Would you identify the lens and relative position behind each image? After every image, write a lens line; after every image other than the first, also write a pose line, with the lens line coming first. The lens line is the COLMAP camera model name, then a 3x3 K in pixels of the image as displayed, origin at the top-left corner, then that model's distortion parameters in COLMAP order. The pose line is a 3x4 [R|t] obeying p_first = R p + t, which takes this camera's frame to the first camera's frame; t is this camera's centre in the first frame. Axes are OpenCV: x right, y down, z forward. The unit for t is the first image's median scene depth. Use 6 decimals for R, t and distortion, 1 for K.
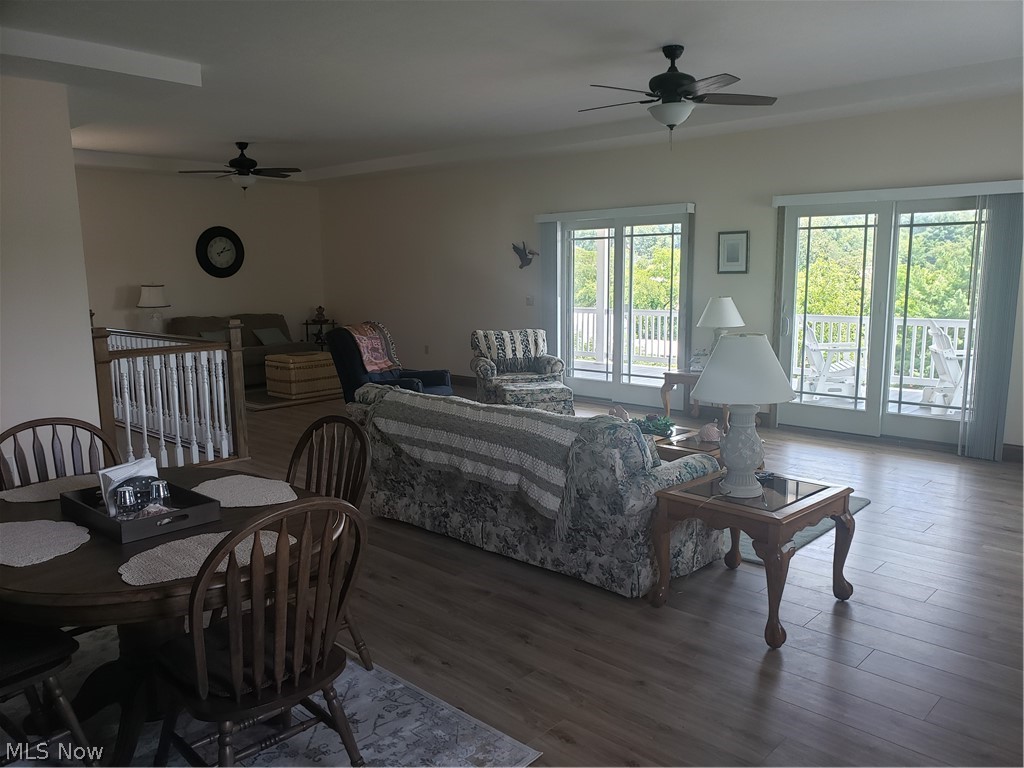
lens RADIAL K [[806.9, 0, 510.2], [0, 806.9, 387.3], [0, 0, 1]] dist [0.002371, 0.012142]
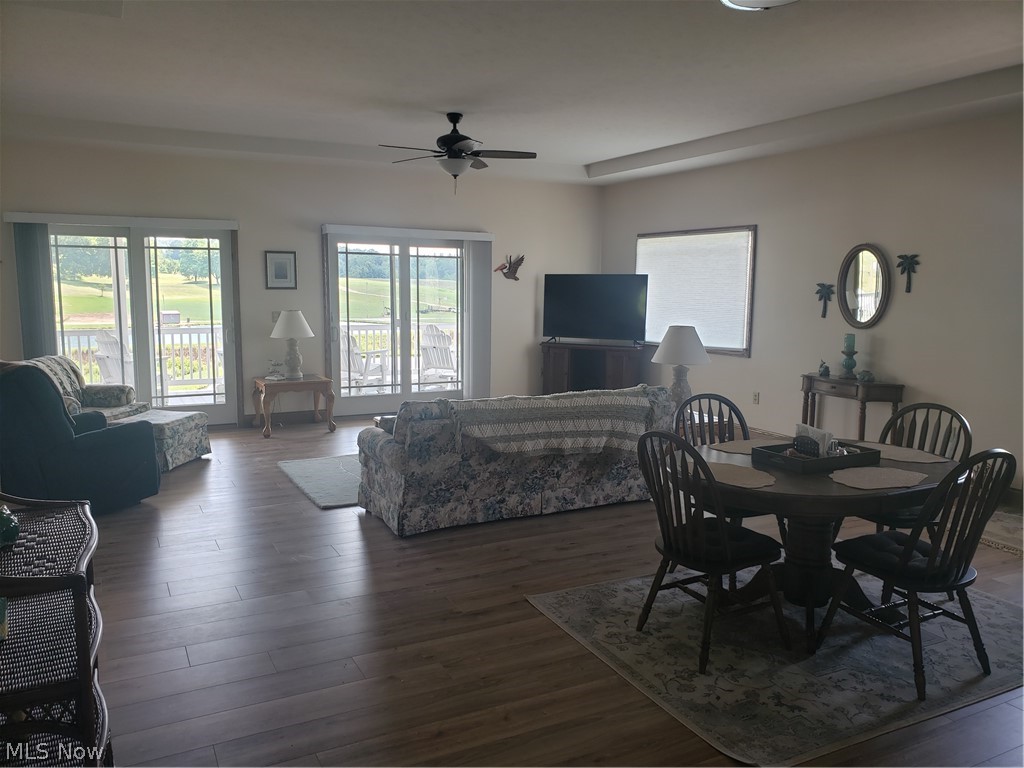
lens RADIAL K [[806.9, 0, 513.1], [0, 806.9, 383.9], [0, 0, 1]] dist [0.002371, 0.012142]
pose [[0.317579, -0.105589, 0.942334, -0.916238], [0.124703, 0.989800, 0.068881, -0.066755], [-0.939996, 0.095637, 0.327508, 0.479953]]
